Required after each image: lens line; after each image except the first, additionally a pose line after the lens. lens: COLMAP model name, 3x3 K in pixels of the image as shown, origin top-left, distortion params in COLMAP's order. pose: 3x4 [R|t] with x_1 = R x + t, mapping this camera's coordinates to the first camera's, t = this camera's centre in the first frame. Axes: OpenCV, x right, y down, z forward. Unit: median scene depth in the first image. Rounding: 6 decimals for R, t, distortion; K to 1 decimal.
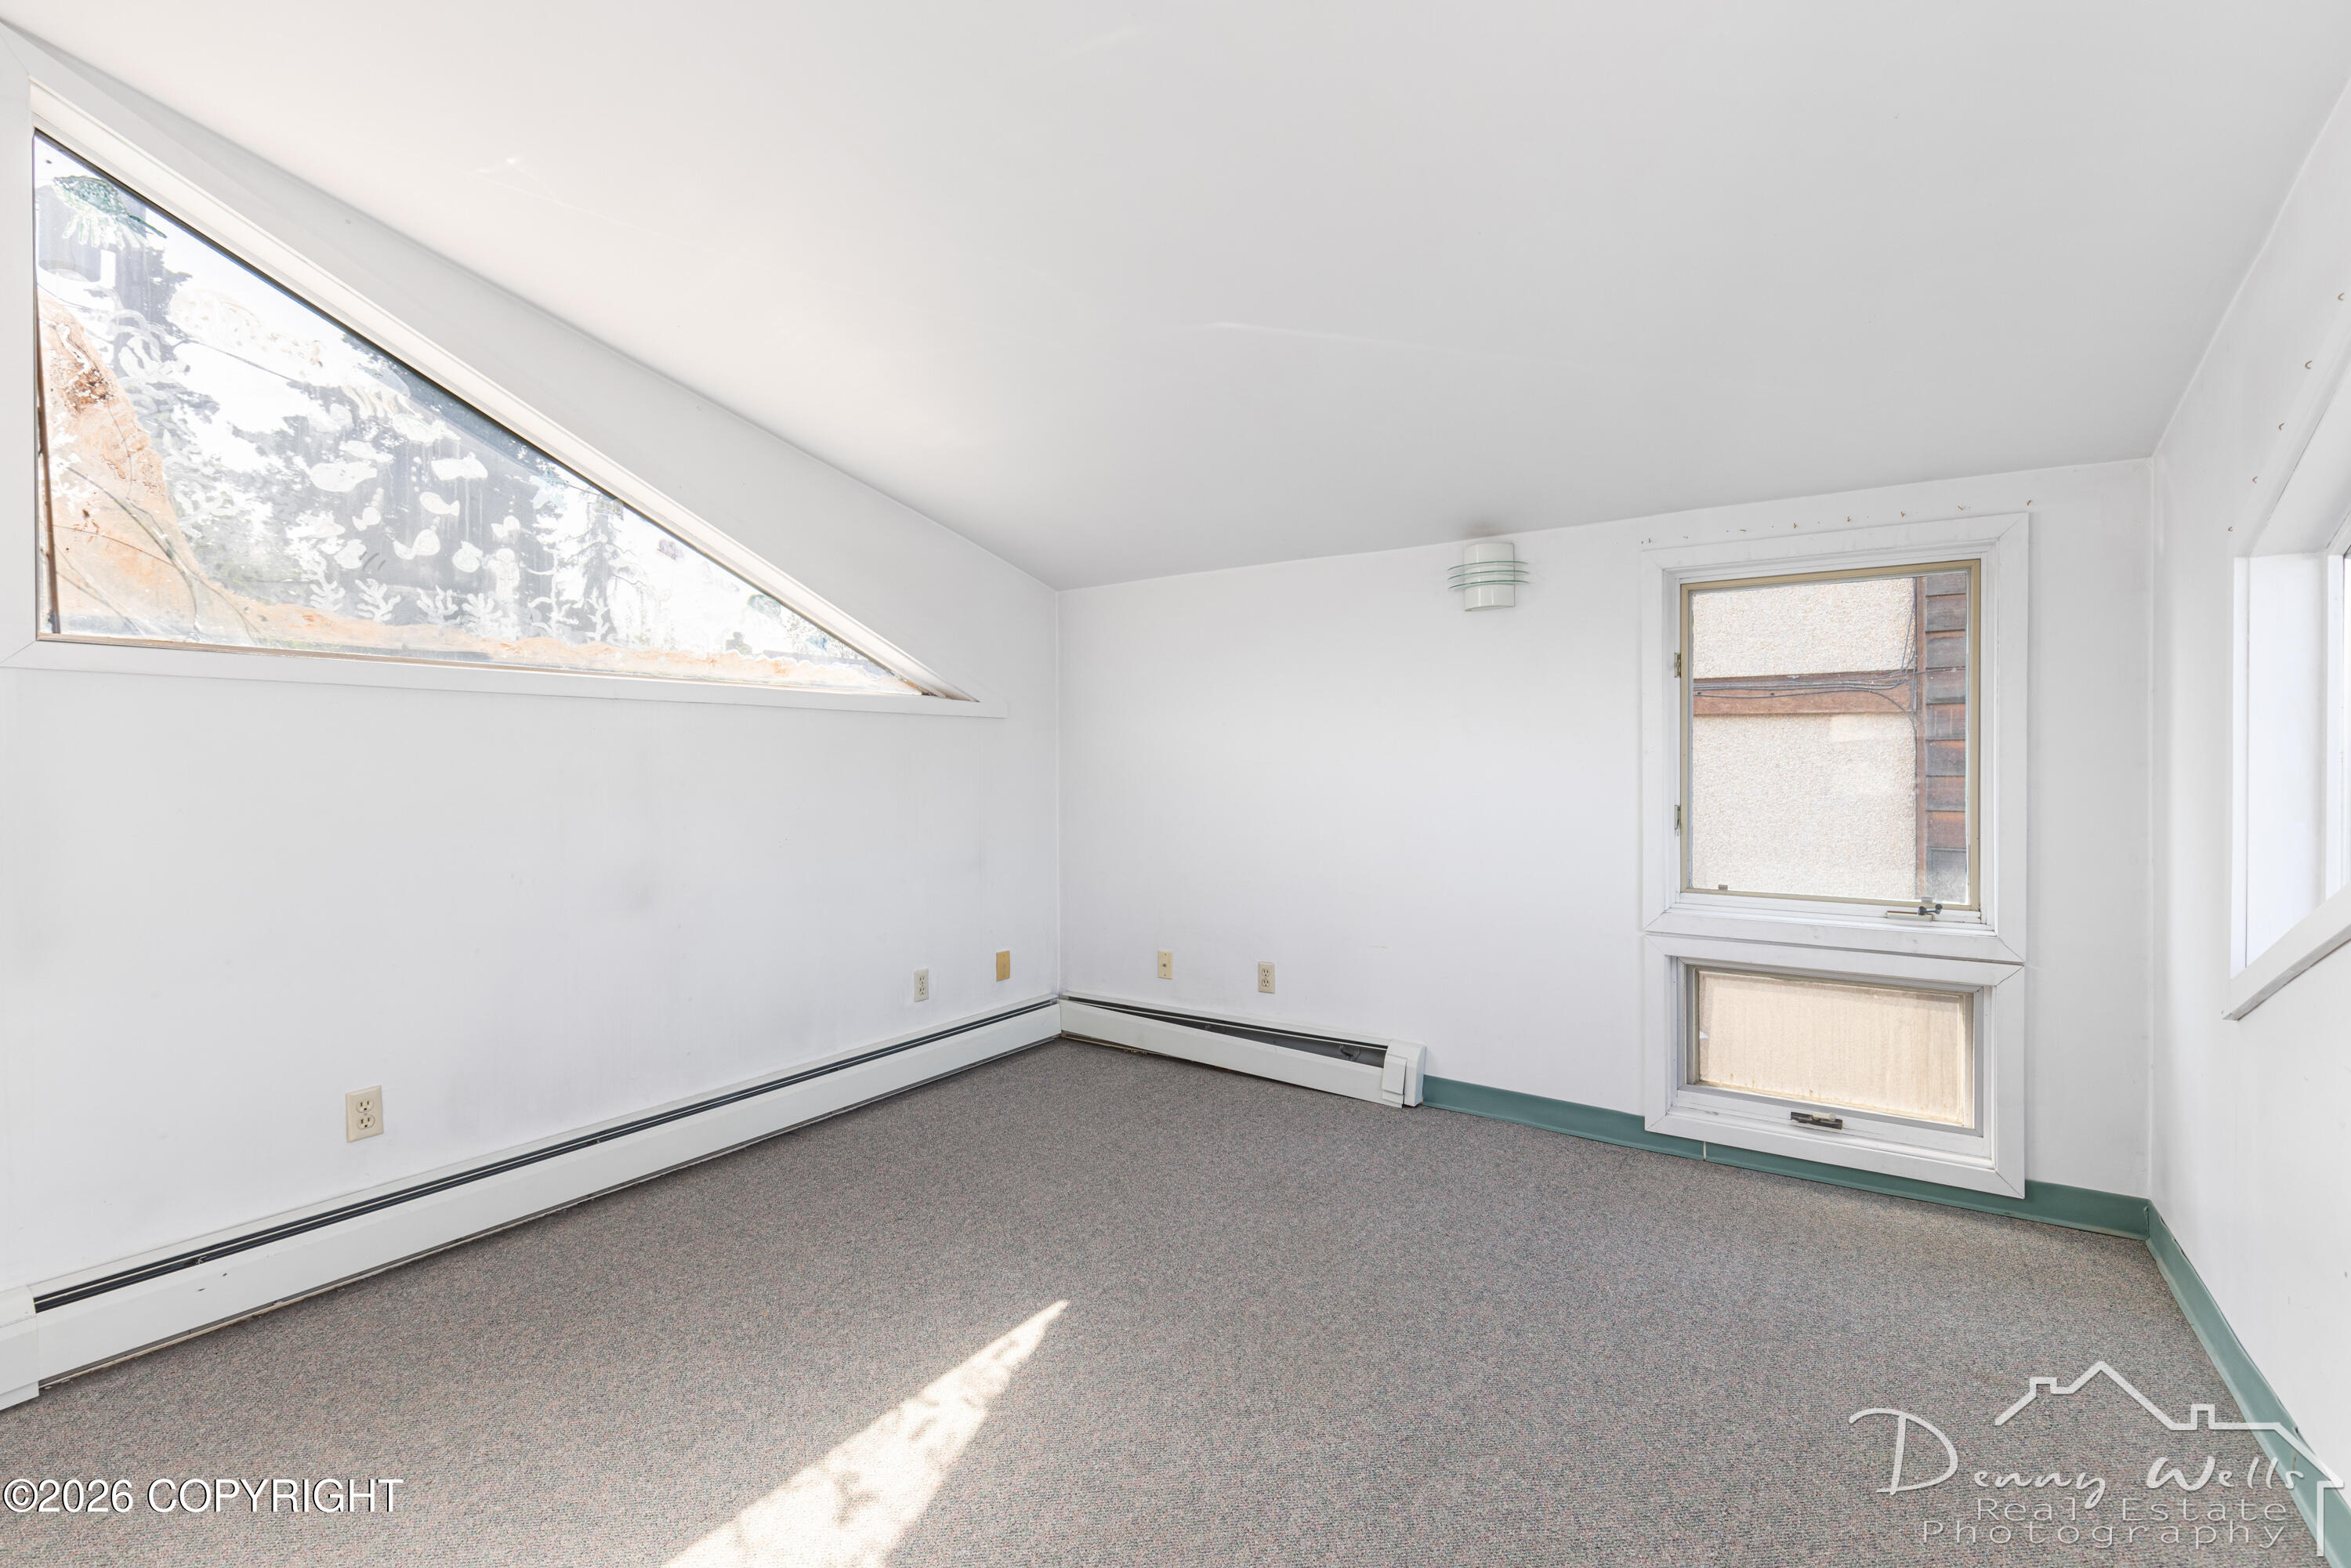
lens RADIAL K [[1053.6, 0, 1170.6], [0, 1053.6, 777.3], [0, 0, 1]] dist [0.000256, 0.000566]
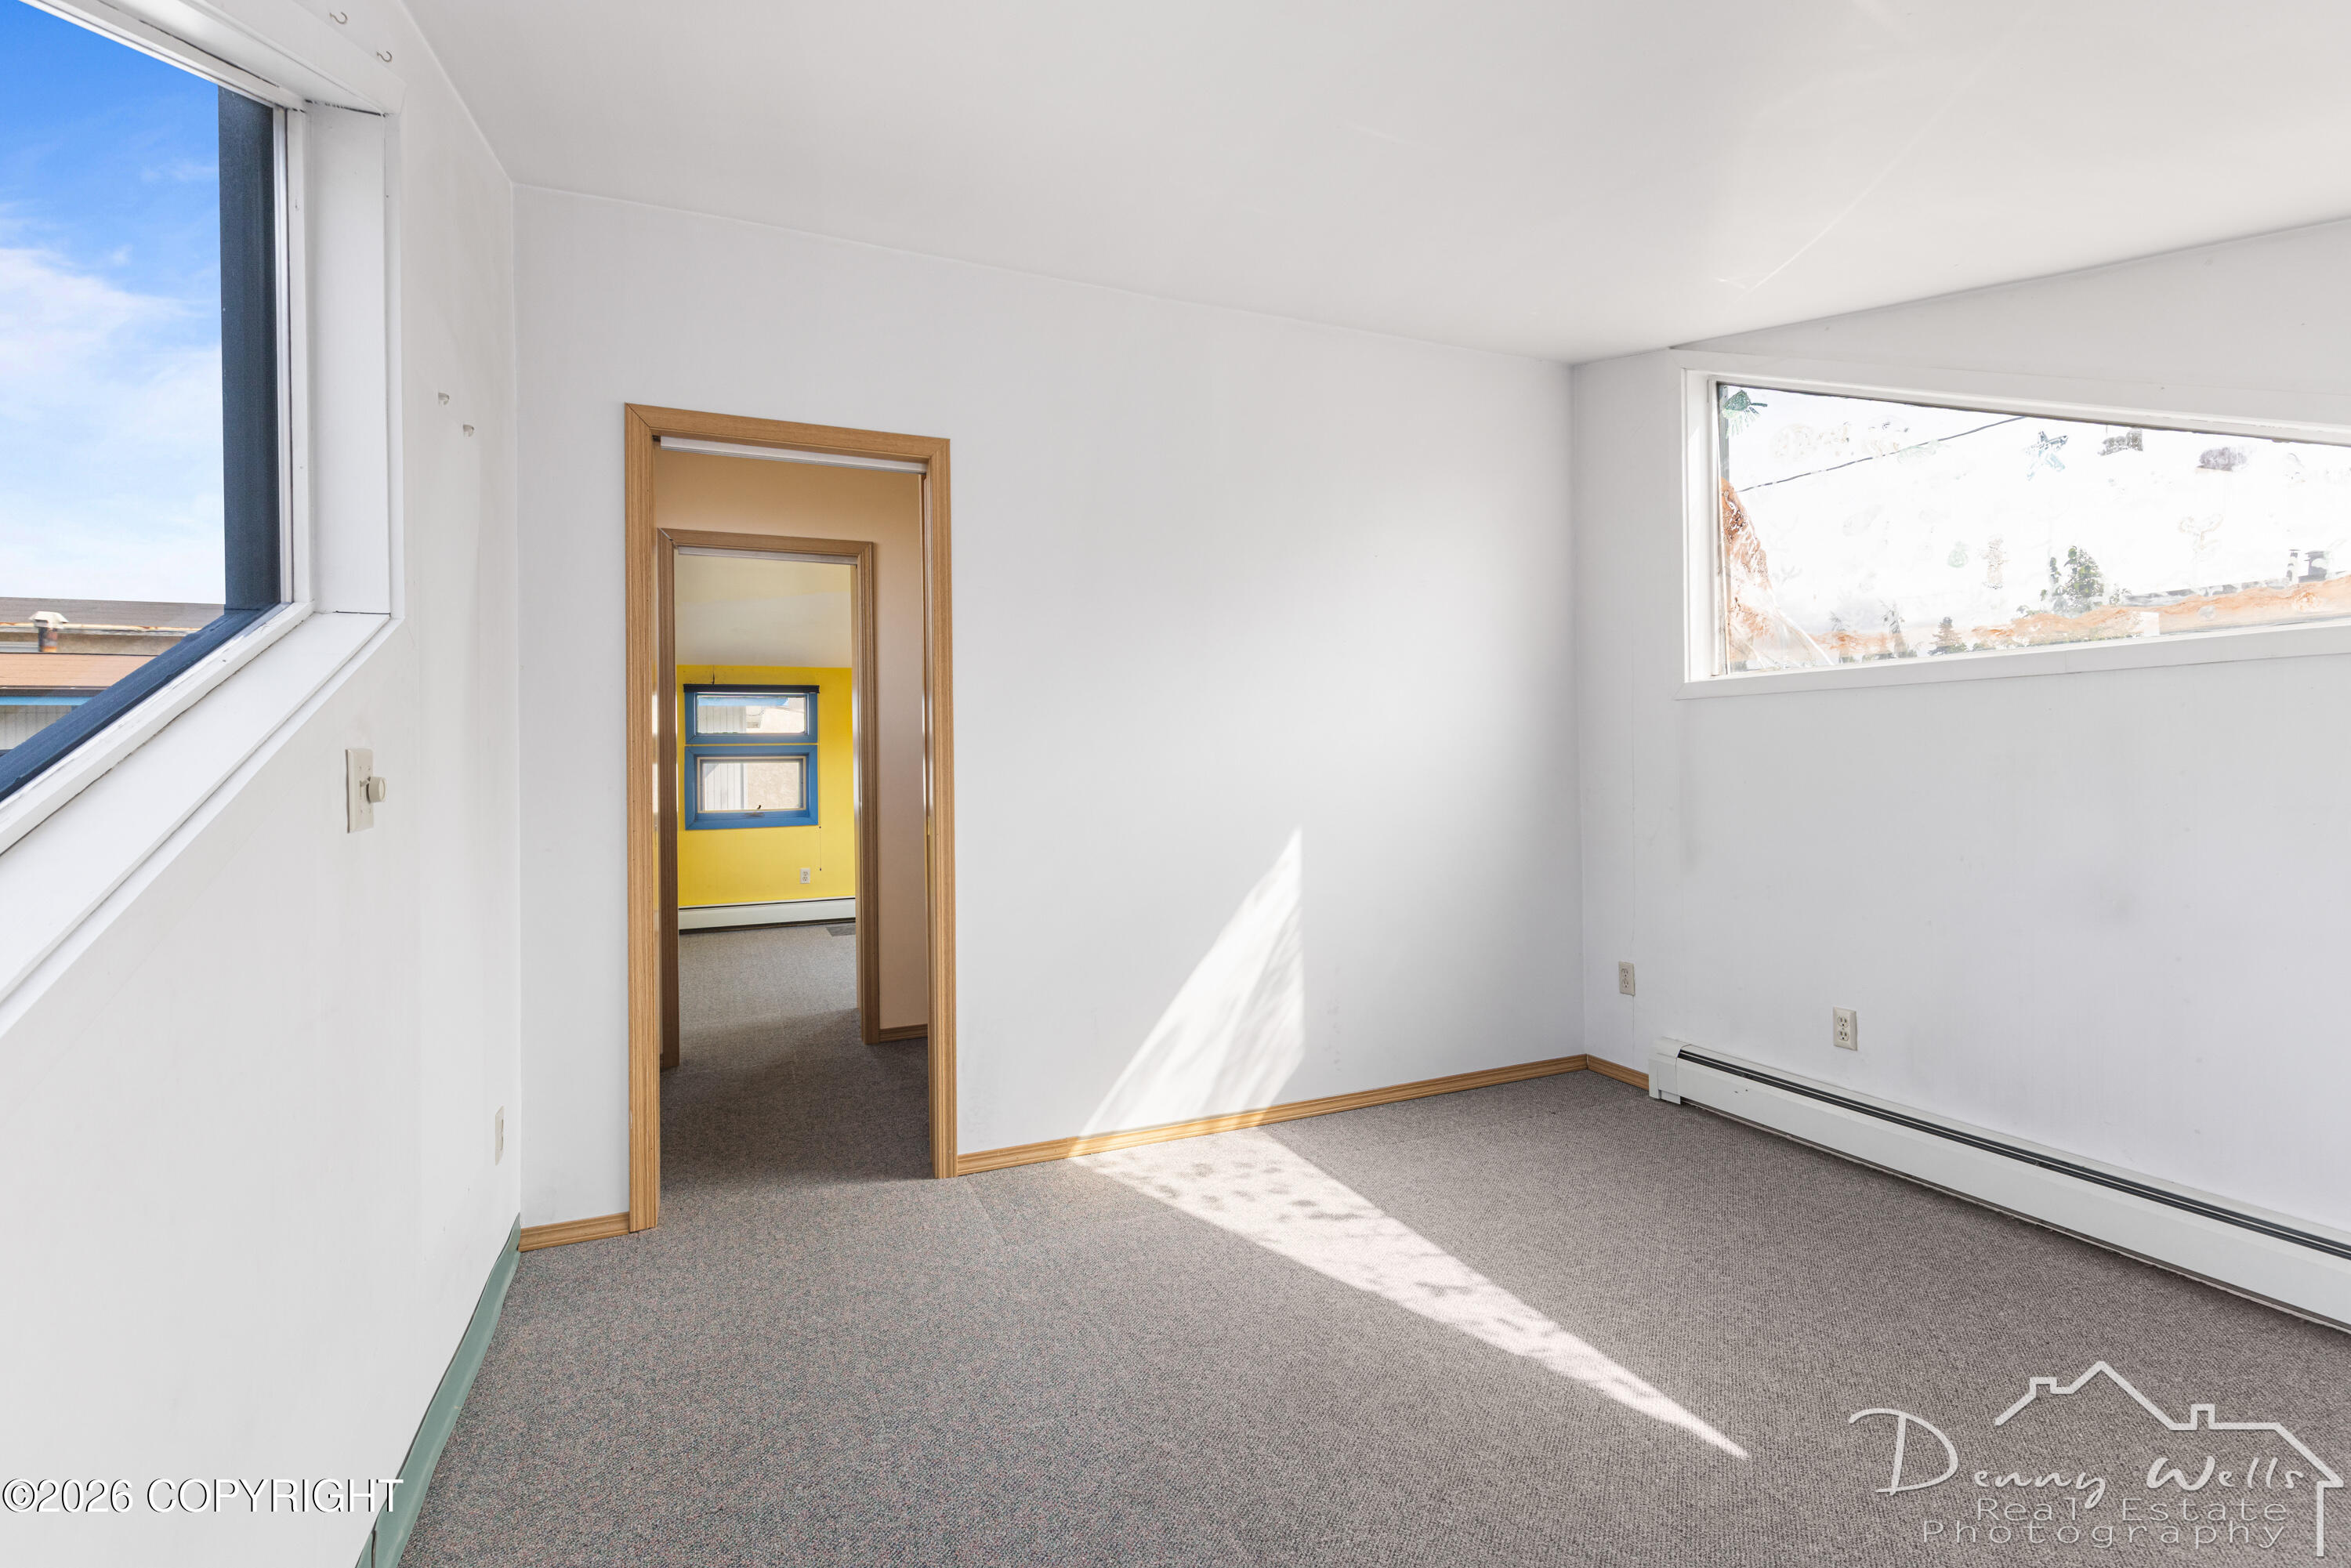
lens RADIAL K [[1053.6, 0, 1174.1], [0, 1053.6, 771.5], [0, 0, 1]] dist [0.000256, 0.000566]
pose [[-0.545179, 0.019780, -0.838086, 0.846548], [0.005857, 0.999787, 0.019787, -0.021506], [0.838299, 0.005878, -0.545179, 1.187720]]
